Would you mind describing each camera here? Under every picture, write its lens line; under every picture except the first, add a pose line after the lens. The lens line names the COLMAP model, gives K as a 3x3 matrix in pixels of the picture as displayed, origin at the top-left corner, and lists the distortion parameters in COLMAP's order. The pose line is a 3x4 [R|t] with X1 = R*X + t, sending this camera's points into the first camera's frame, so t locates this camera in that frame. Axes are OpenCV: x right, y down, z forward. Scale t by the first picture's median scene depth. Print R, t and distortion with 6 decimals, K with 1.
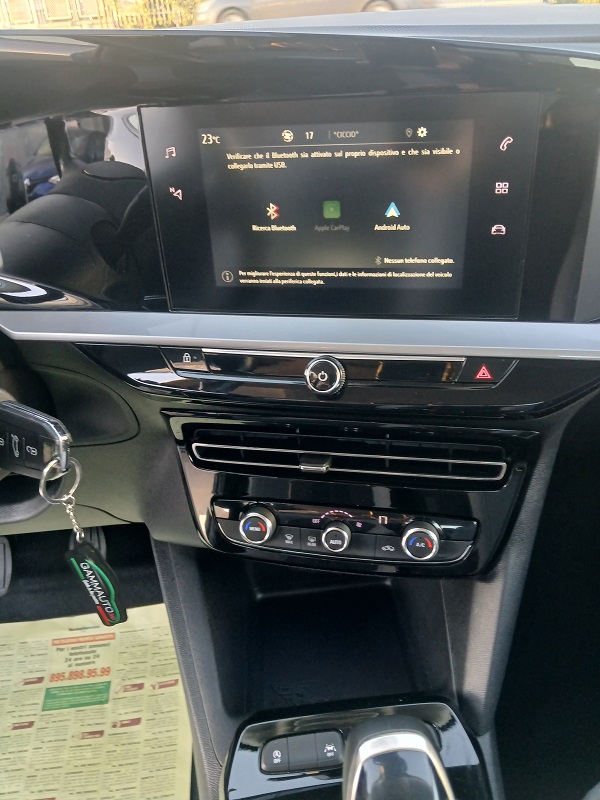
lens RADIAL K [[621.6, 0, 300.0], [0, 621.6, 400.0], [0, 0, 1]] dist [0.058516, -0.144970]
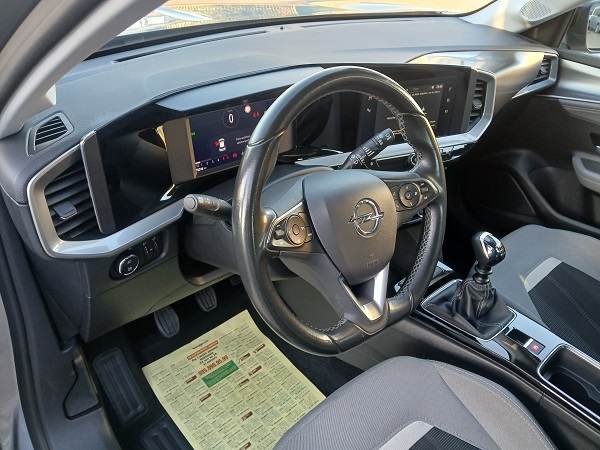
lens RADIAL K [[466.2, 0, 296.3], [0, 466.2, 222.4], [0, 0, 1]] dist [0.058516, -0.144970]
pose [[0.804009, -0.236703, 0.545474, -1.569644], [0.226193, 0.970137, 0.087582, -0.063344], [-0.549915, 0.052966, 0.833539, -0.589249]]
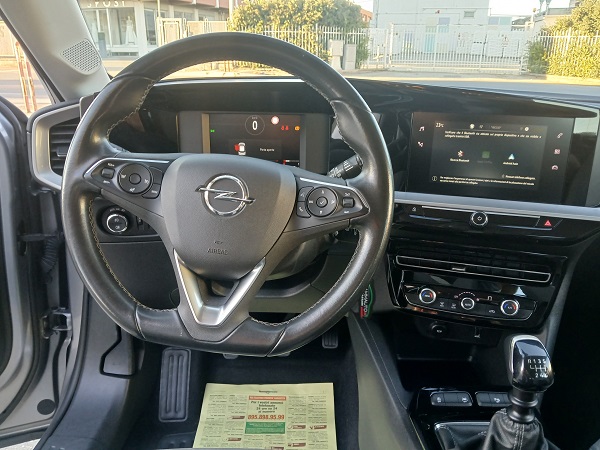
lens RADIAL K [[466.2, 0, 296.3], [0, 466.2, 222.4], [0, 0, 1]] dist [0.058516, -0.144970]
pose [[0.991409, 0.099797, -0.084550, -0.420572], [-0.115697, 0.970619, -0.210982, 0.362551], [0.061011, 0.218951, 0.973826, -0.673817]]
